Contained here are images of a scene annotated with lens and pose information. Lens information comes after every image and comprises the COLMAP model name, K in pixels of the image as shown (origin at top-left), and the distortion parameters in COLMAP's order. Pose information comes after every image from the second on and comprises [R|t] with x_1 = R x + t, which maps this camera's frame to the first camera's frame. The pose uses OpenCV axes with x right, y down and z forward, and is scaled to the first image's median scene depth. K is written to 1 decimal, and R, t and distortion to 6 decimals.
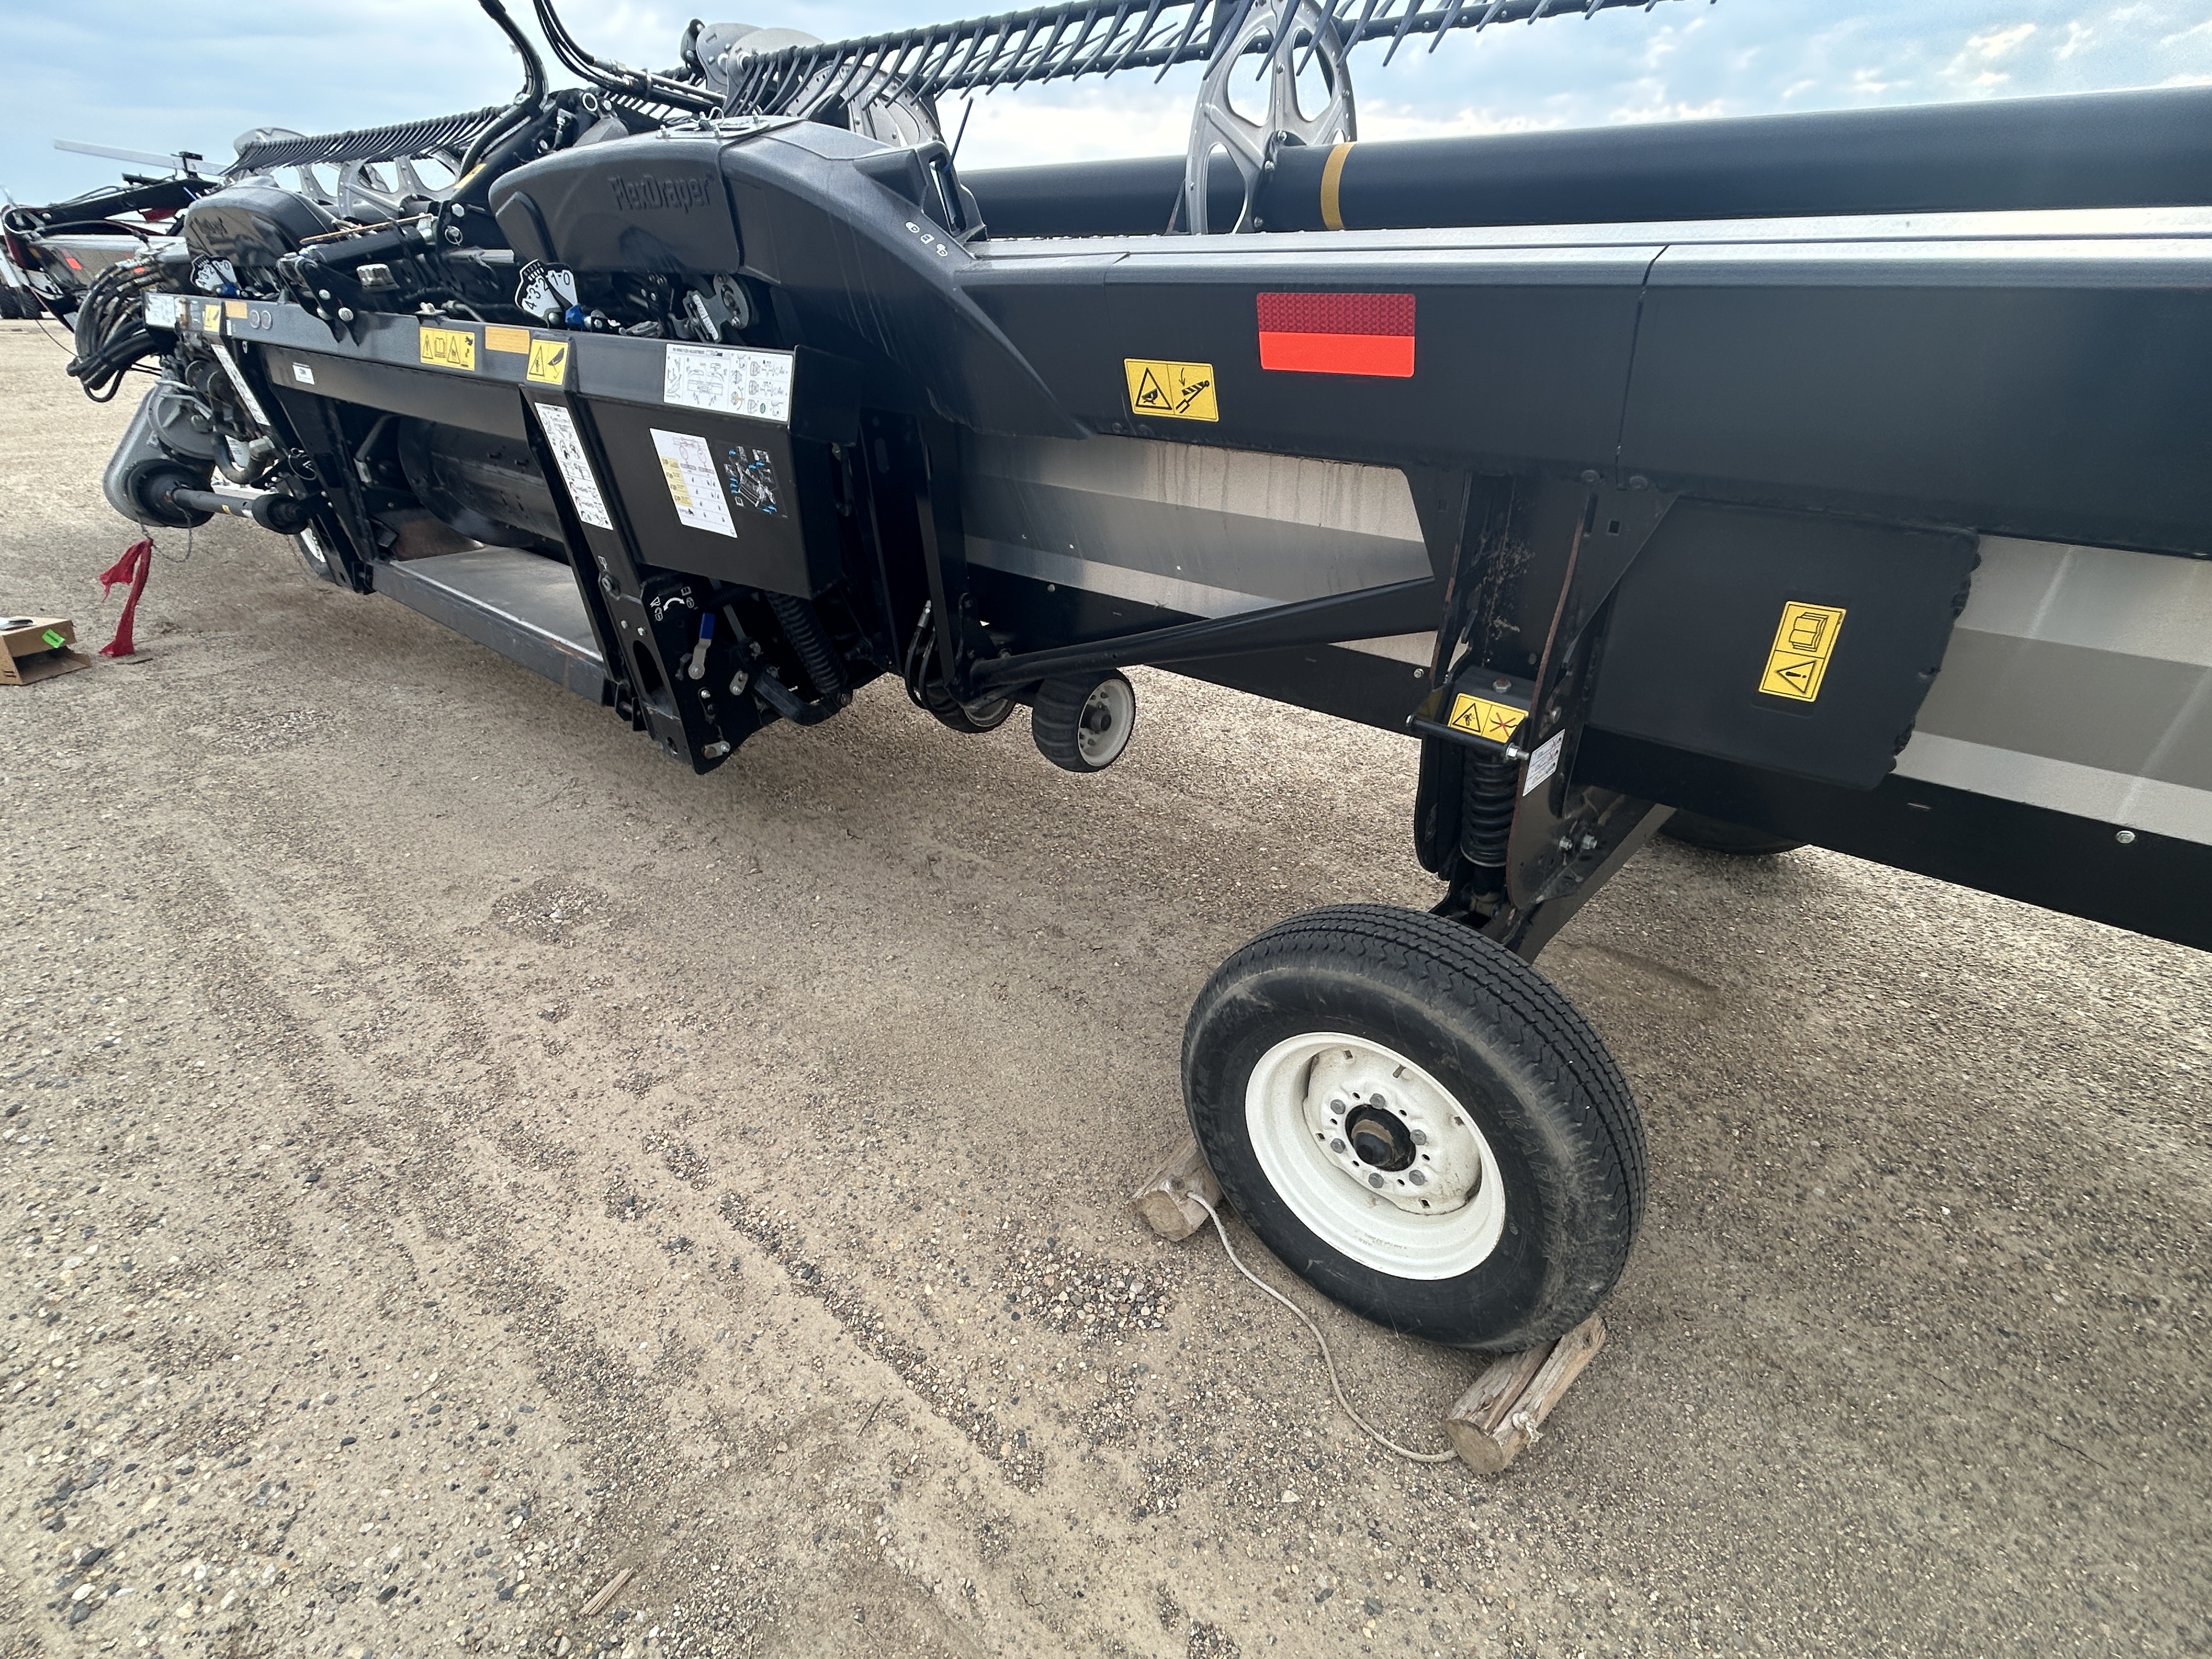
lens RADIAL K [[1018.1, 0, 1104.9], [0, 1018.1, 830.5], [0, 0, 1]] dist [0.012678, 0.001097]
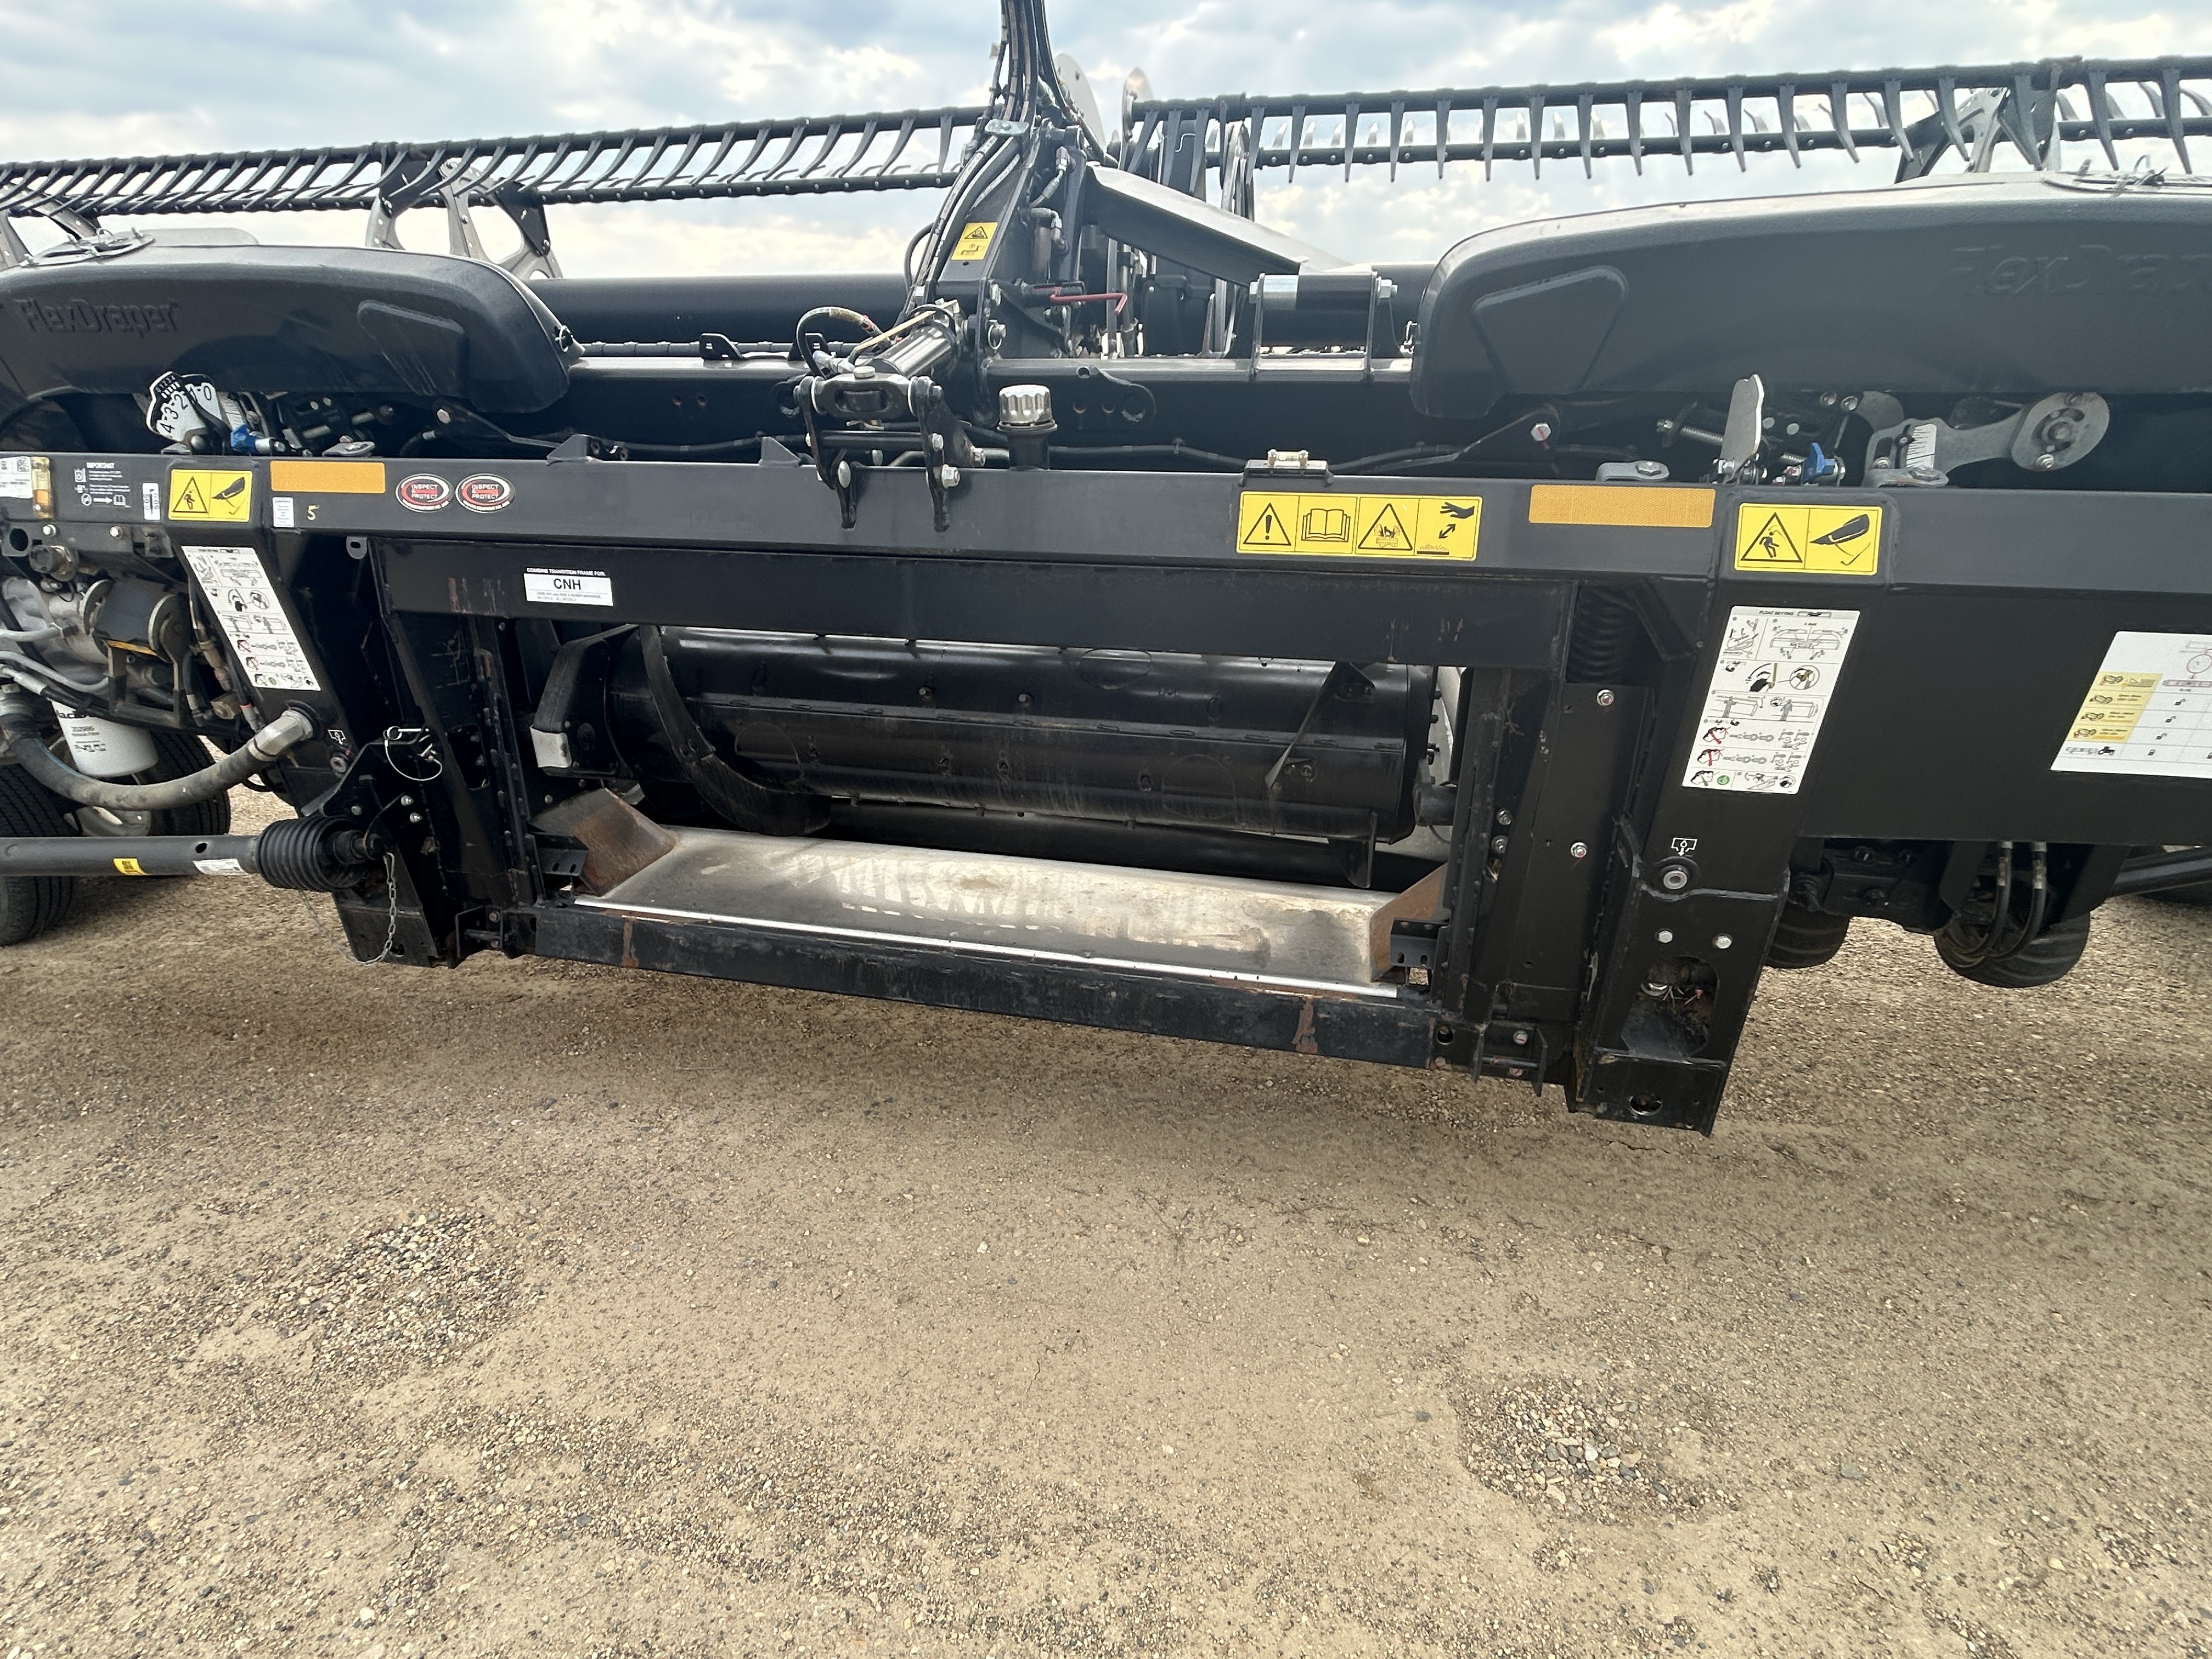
lens RADIAL K [[1049.3, 0, 1098.1], [0, 1049.3, 829.5], [0, 0, 1]] dist [-0.000487, 0.000986]
pose [[0.880423, -0.173974, 0.441121, -0.743267], [0.225856, 0.971819, -0.067504, -0.212587], [-0.416946, 0.159062, 0.894905, 0.402983]]
